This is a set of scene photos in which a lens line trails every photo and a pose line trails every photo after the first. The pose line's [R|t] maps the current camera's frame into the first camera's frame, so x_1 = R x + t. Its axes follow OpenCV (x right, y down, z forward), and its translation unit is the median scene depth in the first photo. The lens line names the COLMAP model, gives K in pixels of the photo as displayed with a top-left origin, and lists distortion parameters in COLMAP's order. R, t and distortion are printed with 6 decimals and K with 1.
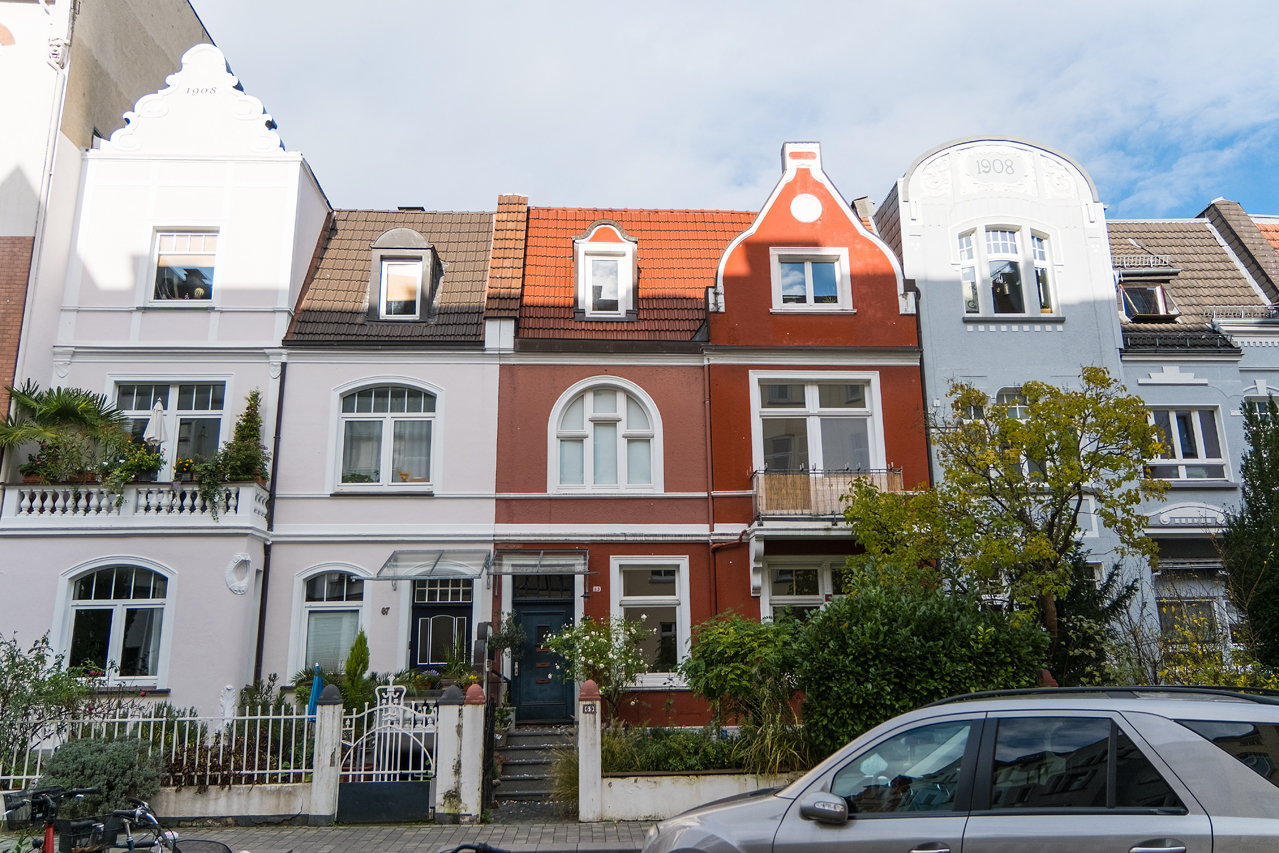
lens RADIAL K [[973.2, 0, 639.5], [0, 973.2, 426.5], [0, 0, 1]] dist [0.001336, 0.003372]
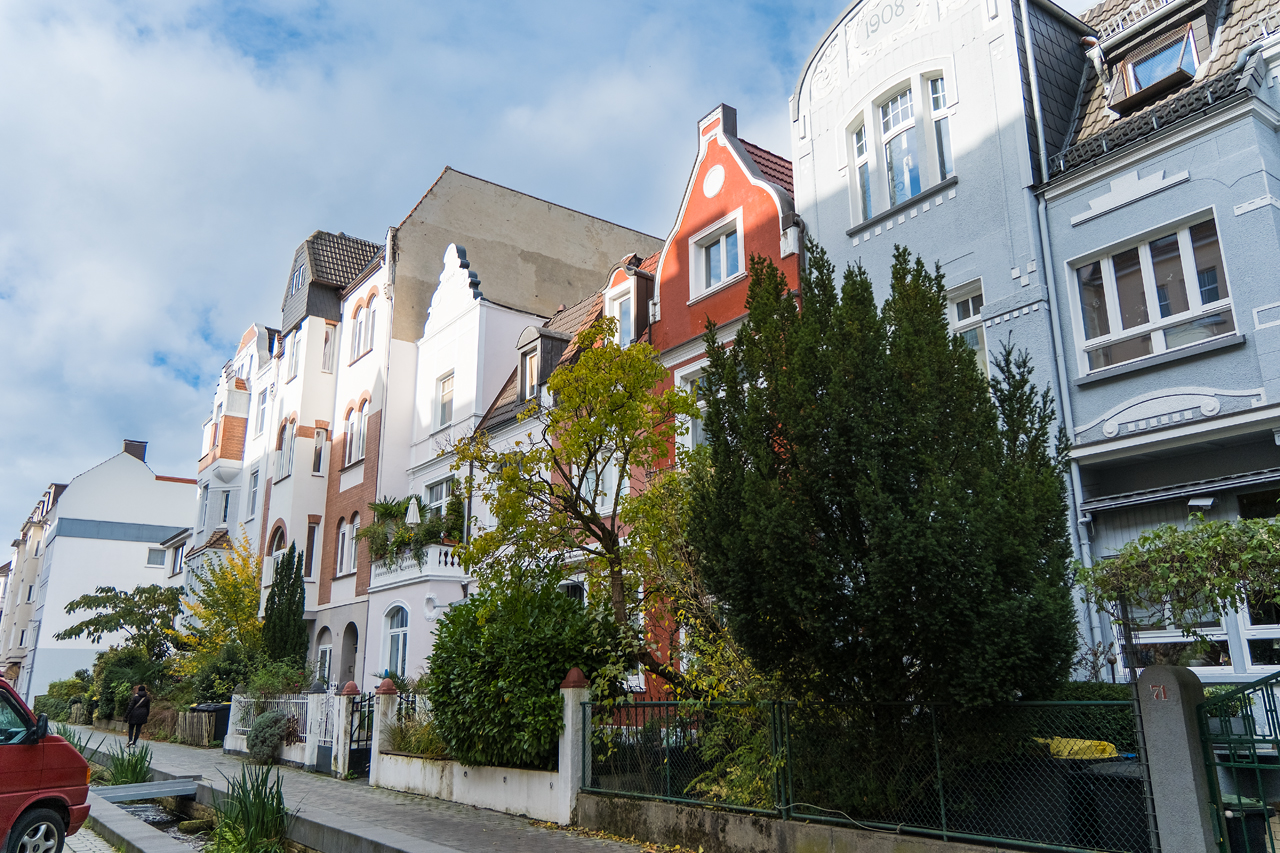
lens RADIAL K [[974.0, 0, 640.0], [0, 974.0, 426.5], [0, 0, 1]] dist [0.001336, 0.003372]
pose [[0.528948, -0.209362, -0.822424, 0.869000], [0.204014, 0.972043, -0.116237, 0.102191], [0.823767, -0.106303, 0.556873, 0.397012]]
